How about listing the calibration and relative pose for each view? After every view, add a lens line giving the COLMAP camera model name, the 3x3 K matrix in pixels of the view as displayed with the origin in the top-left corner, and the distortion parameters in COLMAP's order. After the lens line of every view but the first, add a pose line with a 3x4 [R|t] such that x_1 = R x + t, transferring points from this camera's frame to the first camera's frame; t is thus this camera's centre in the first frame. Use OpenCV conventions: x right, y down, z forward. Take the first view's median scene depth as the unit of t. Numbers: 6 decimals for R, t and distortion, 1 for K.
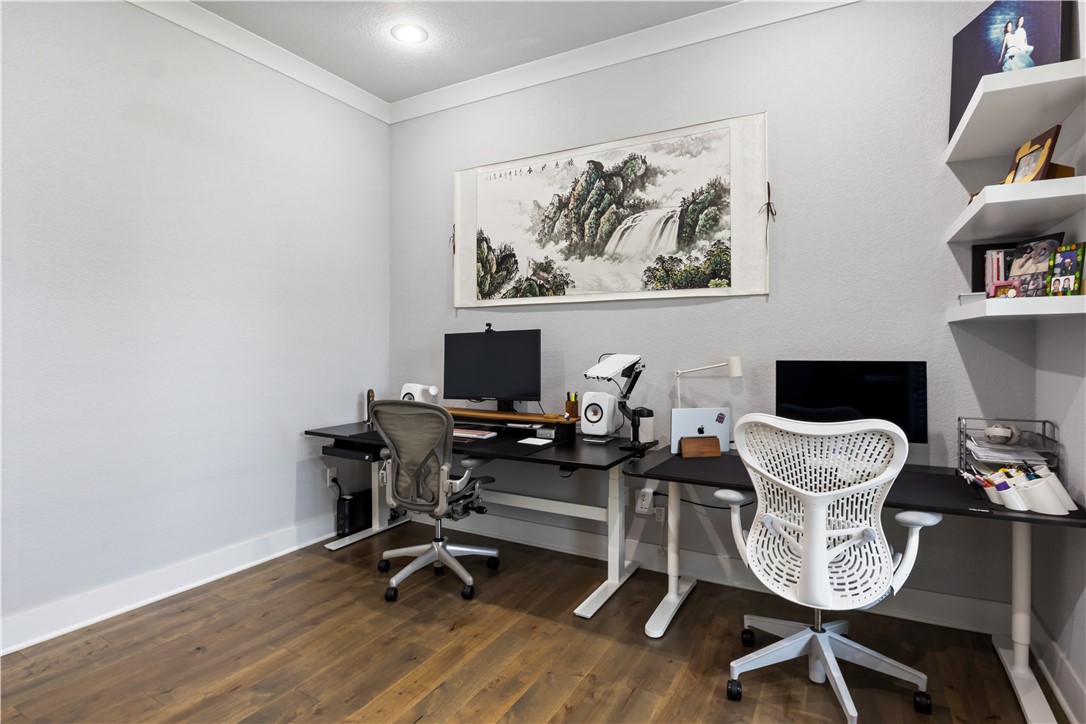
lens RADIAL K [[548.7, 0, 545.1], [0, 548.7, 357.0], [0, 0, 1]] dist [-0.026501, -0.003395]
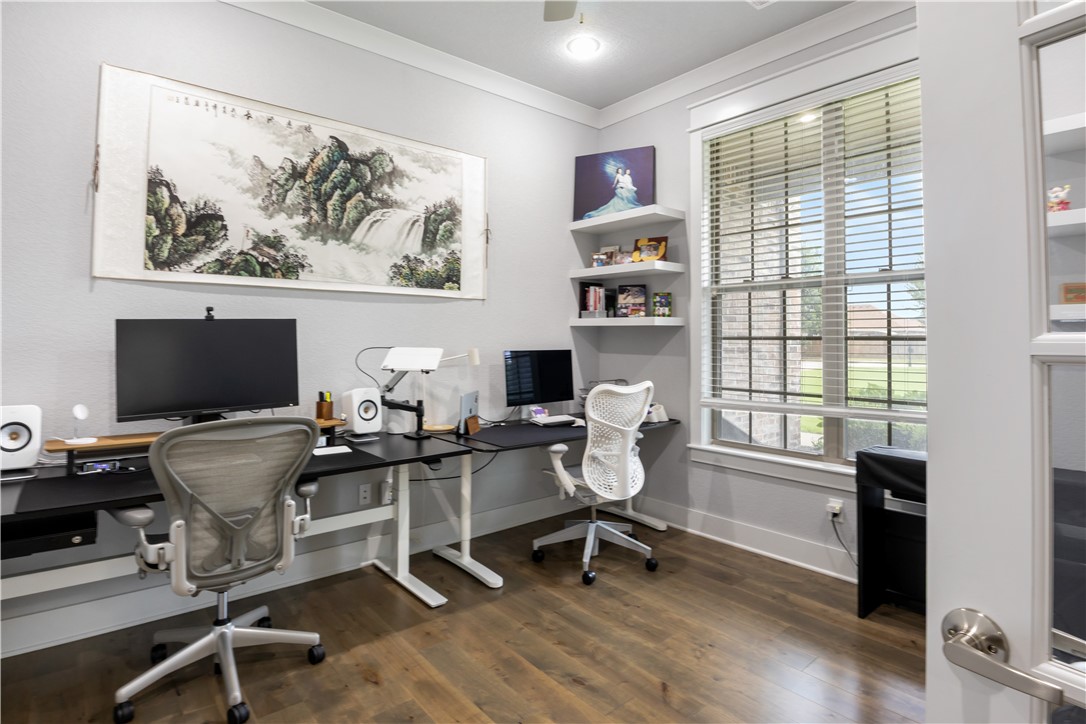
lens RADIAL K [[548.7, 0, 562.8], [0, 548.7, 335.9], [0, 0, 1]] dist [-0.026501, -0.003395]
pose [[0.341321, 0.008462, 0.939909, -0.671103], [0.014242, 0.999798, -0.014173, -0.007787], [-0.939839, 0.018224, 0.341131, 0.352305]]
